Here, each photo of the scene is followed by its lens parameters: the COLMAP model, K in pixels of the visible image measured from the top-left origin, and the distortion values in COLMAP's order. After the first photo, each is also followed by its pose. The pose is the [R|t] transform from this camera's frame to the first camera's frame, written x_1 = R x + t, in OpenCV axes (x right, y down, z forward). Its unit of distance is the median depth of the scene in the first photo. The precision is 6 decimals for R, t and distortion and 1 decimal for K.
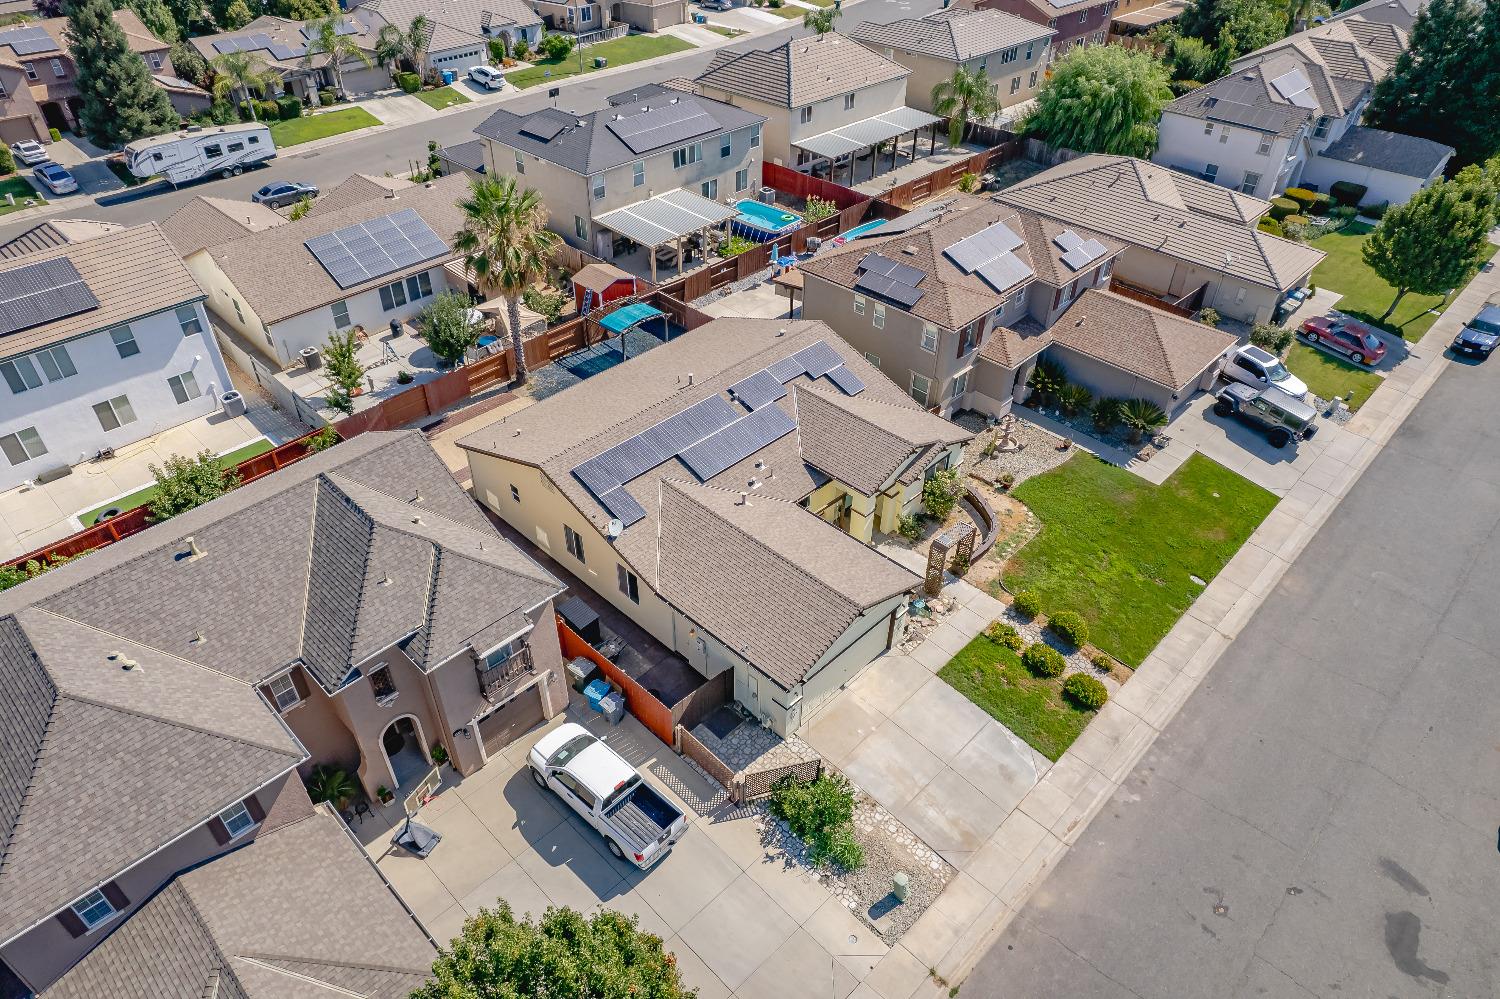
lens RADIAL K [[960.7, 0, 742.0], [0, 960.7, 508.2], [0, 0, 1]] dist [-0.077370, 0.067545]
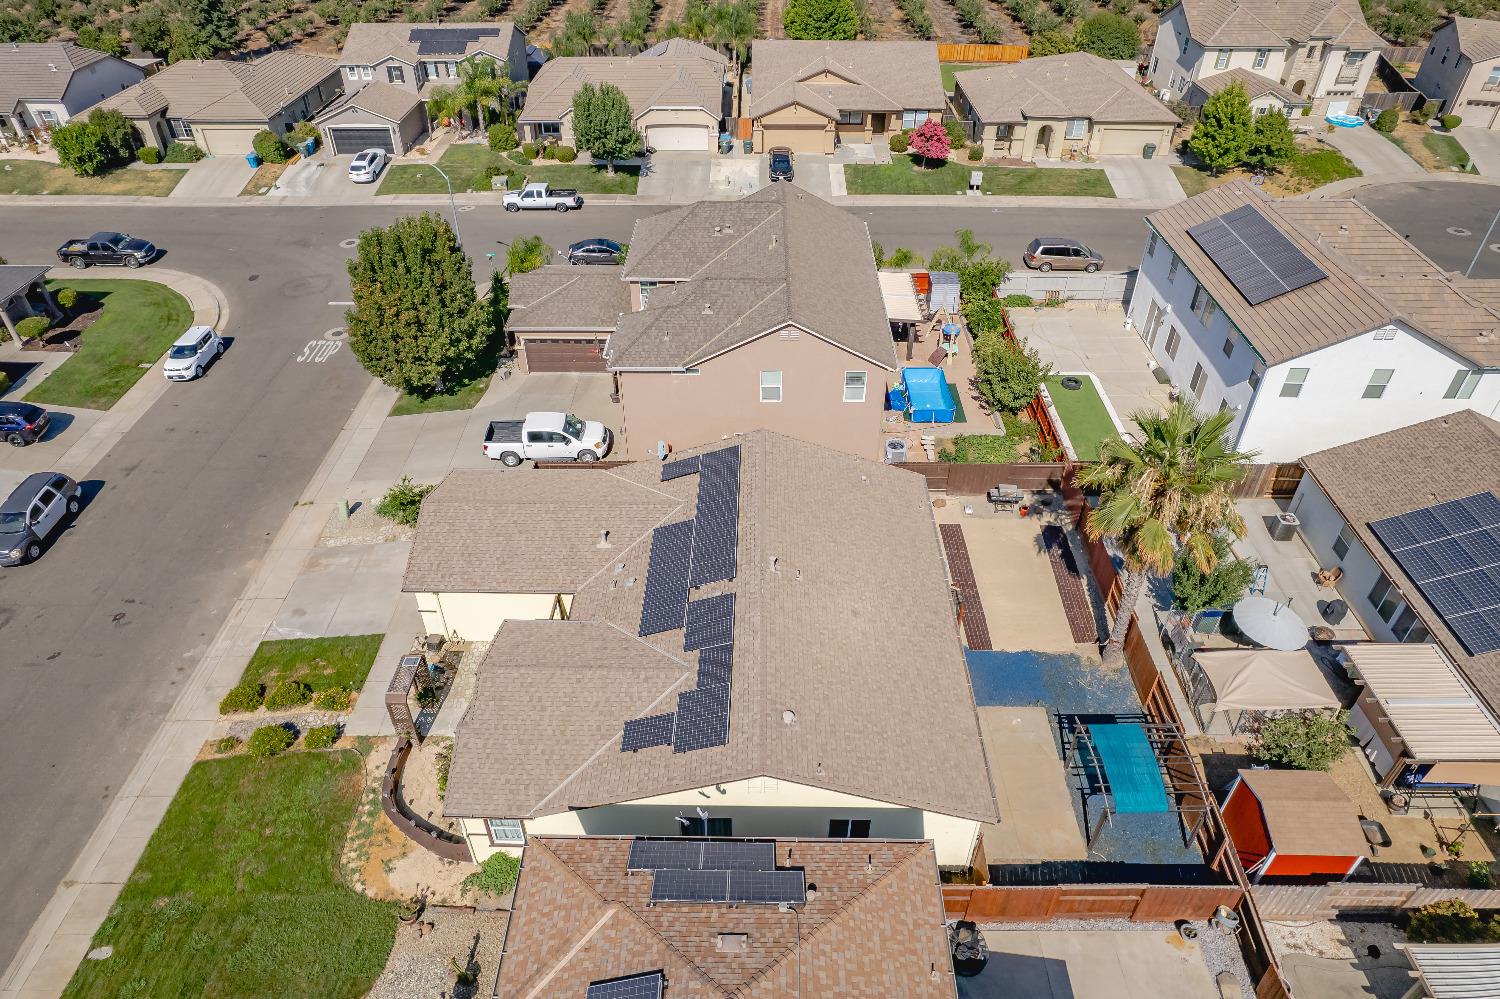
lens RADIAL K [[960.7, 0, 740.1], [0, 960.7, 502.6], [0, 0, 1]] dist [-0.077370, 0.067545]
pose [[-0.724543, 0.425053, -0.542556, 0.332112], [-0.429578, 0.337091, 0.837755, -0.717283], [0.538981, 0.840059, -0.061643, 0.899482]]
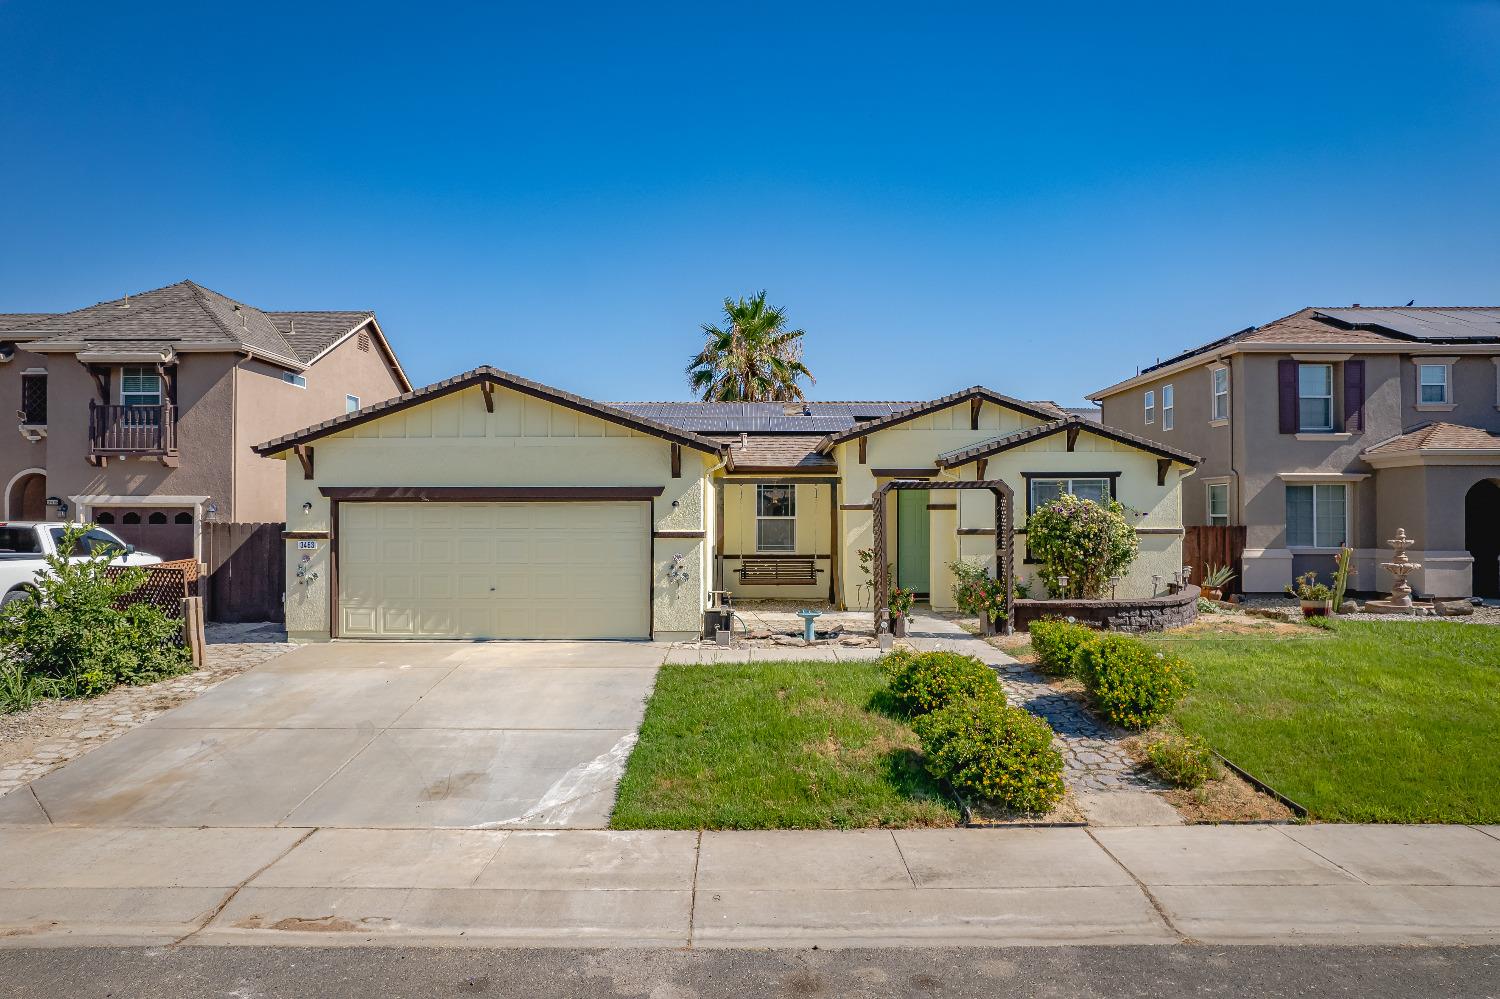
lens RADIAL K [[960.7, 0, 741.8], [0, 960.7, 507.9], [0, 0, 1]] dist [-0.077370, 0.067545]
pose [[0.697748, -0.012113, -0.716241, 0.382329], [-0.443140, 0.778285, -0.444860, 0.216246], [0.562828, 0.627795, 0.537679, 0.607674]]
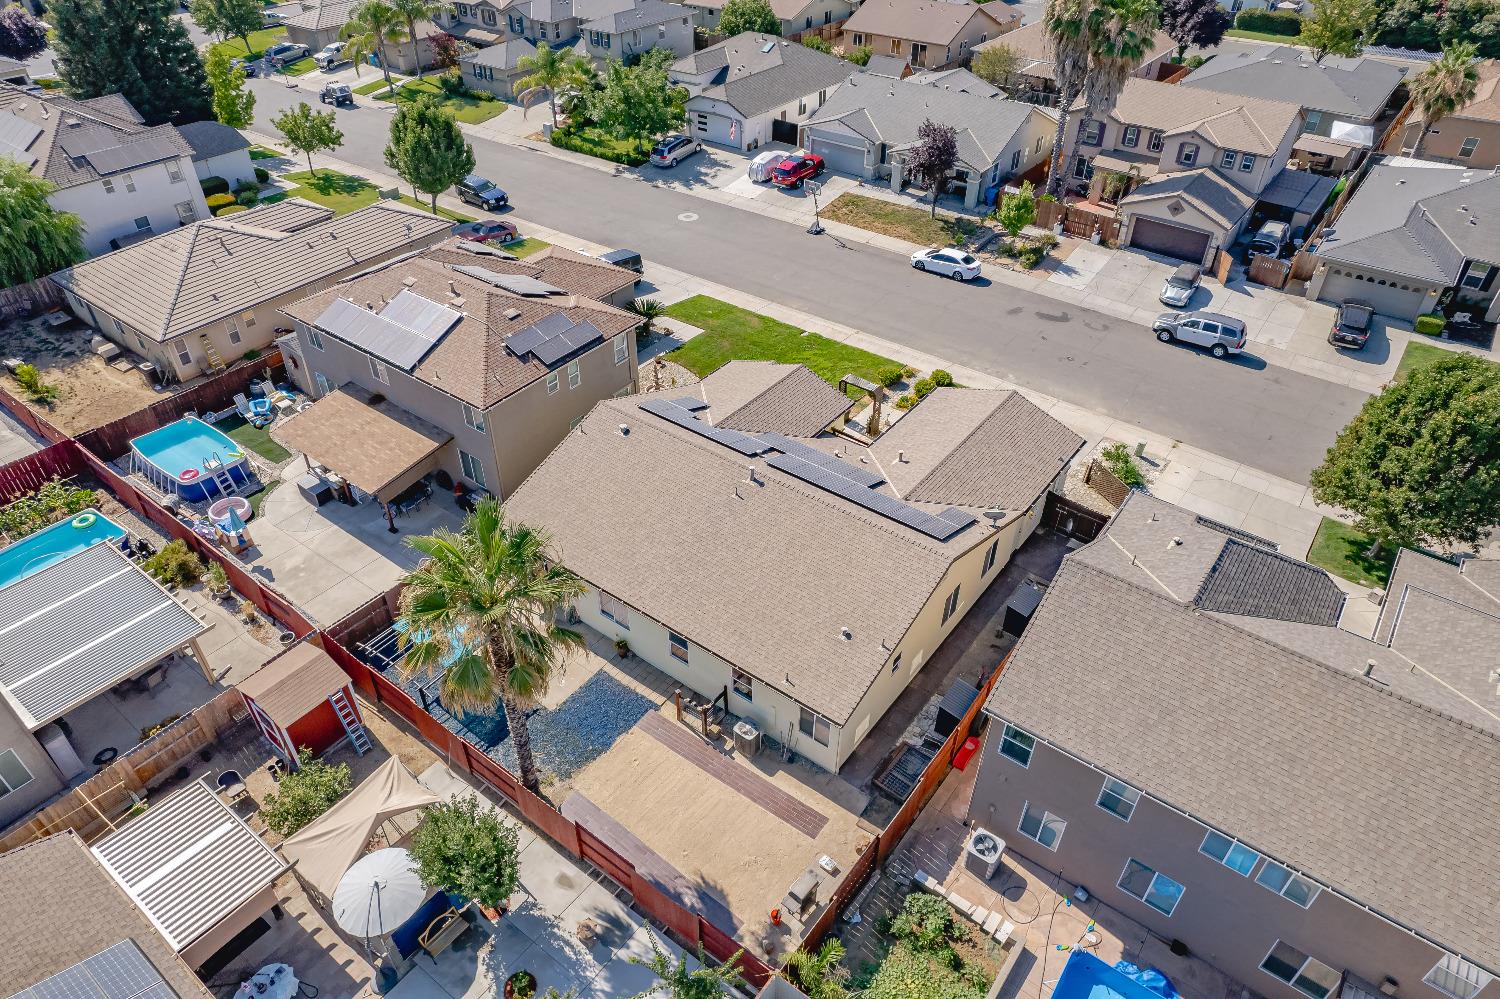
lens RADIAL K [[960.7, 0, 741.4], [0, 960.7, 501.5], [0, 0, 1]] dist [-0.077370, 0.067545]
pose [[-0.126717, -0.614932, 0.778333, -0.678636], [0.618843, 0.564222, 0.546522, -0.547587], [-0.775227, 0.550919, 0.309050, 0.681115]]
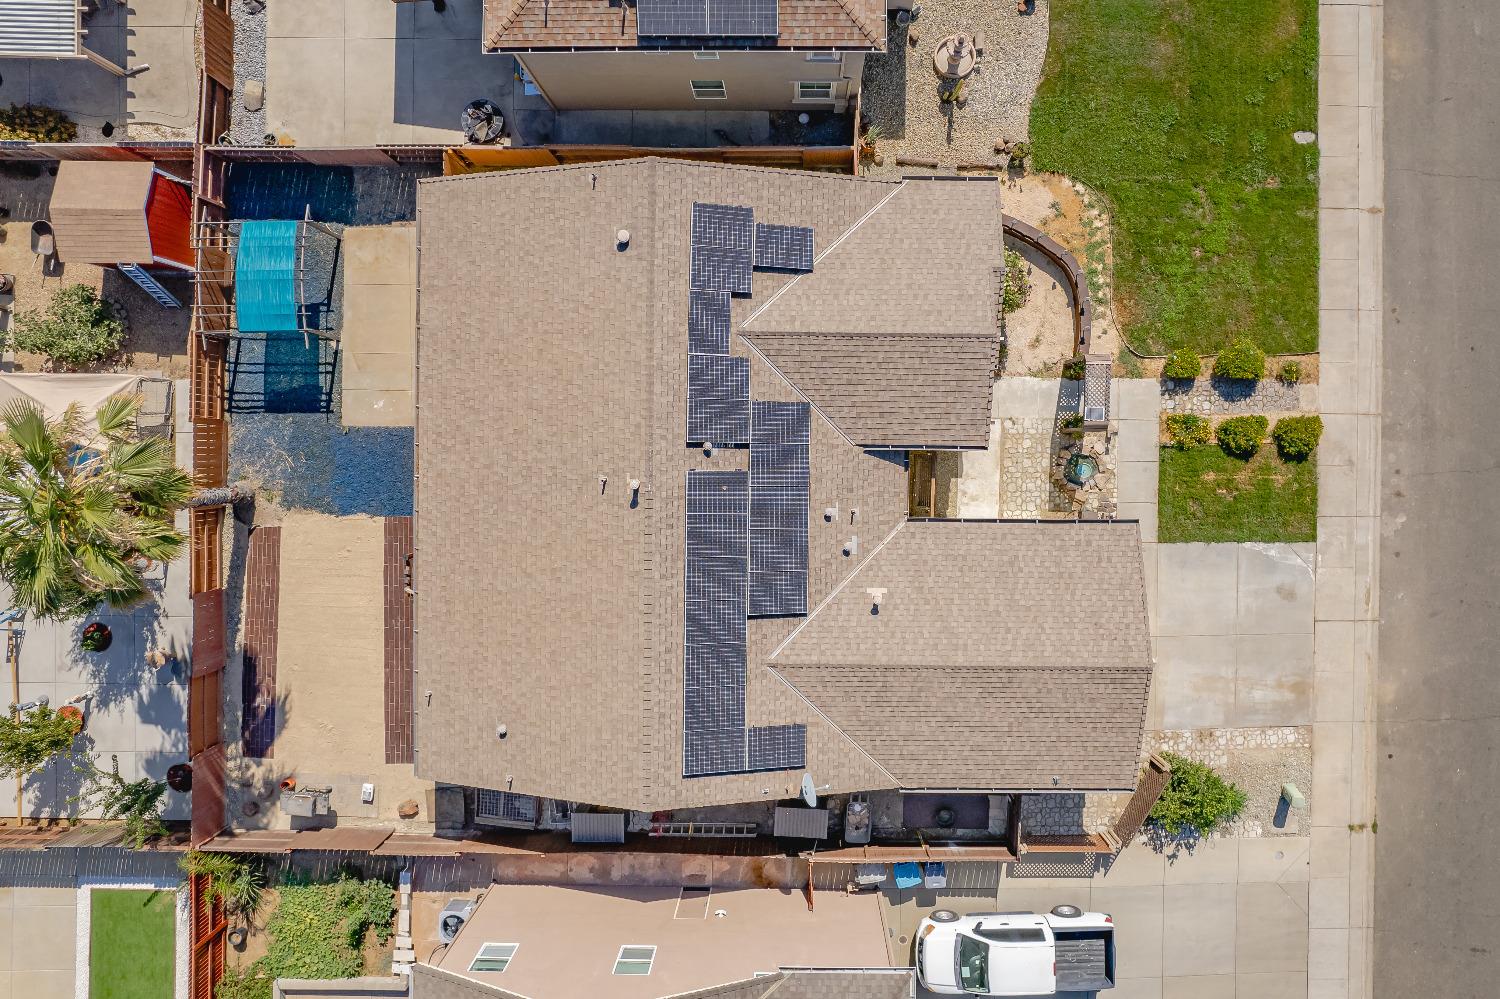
lens RADIAL K [[1055.1, 0, 790.3], [0, 1055.1, 450.1], [0, 0, 1]] dist [-0.064452, 0.045167]
pose [[0.718333, -0.695608, -0.011271, 0.032782], [0.441811, 0.443611, 0.779751, -0.543902], [-0.537402, -0.565101, 0.625988, 0.509356]]
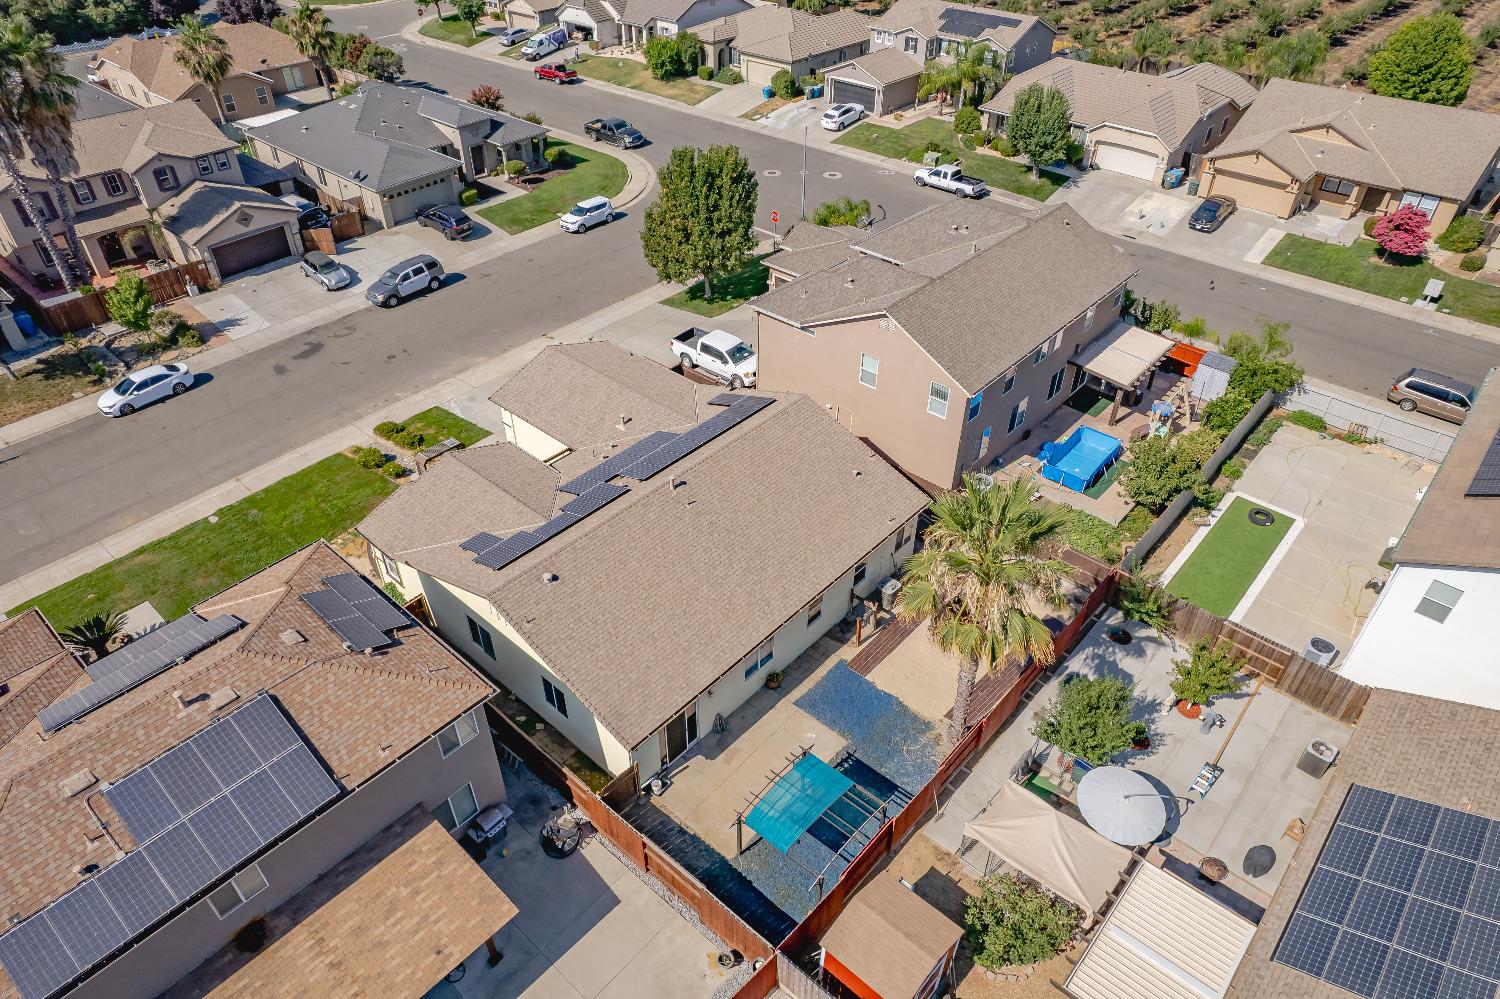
lens RADIAL K [[960.7, 0, 741.5], [0, 960.7, 502.8], [0, 0, 1]] dist [-0.077370, 0.067545]
pose [[-0.999029, 0.025494, -0.035926, -0.076563], [-0.029253, 0.225857, 0.973721, -0.884408], [0.032939, 0.973827, -0.224892, 1.100914]]
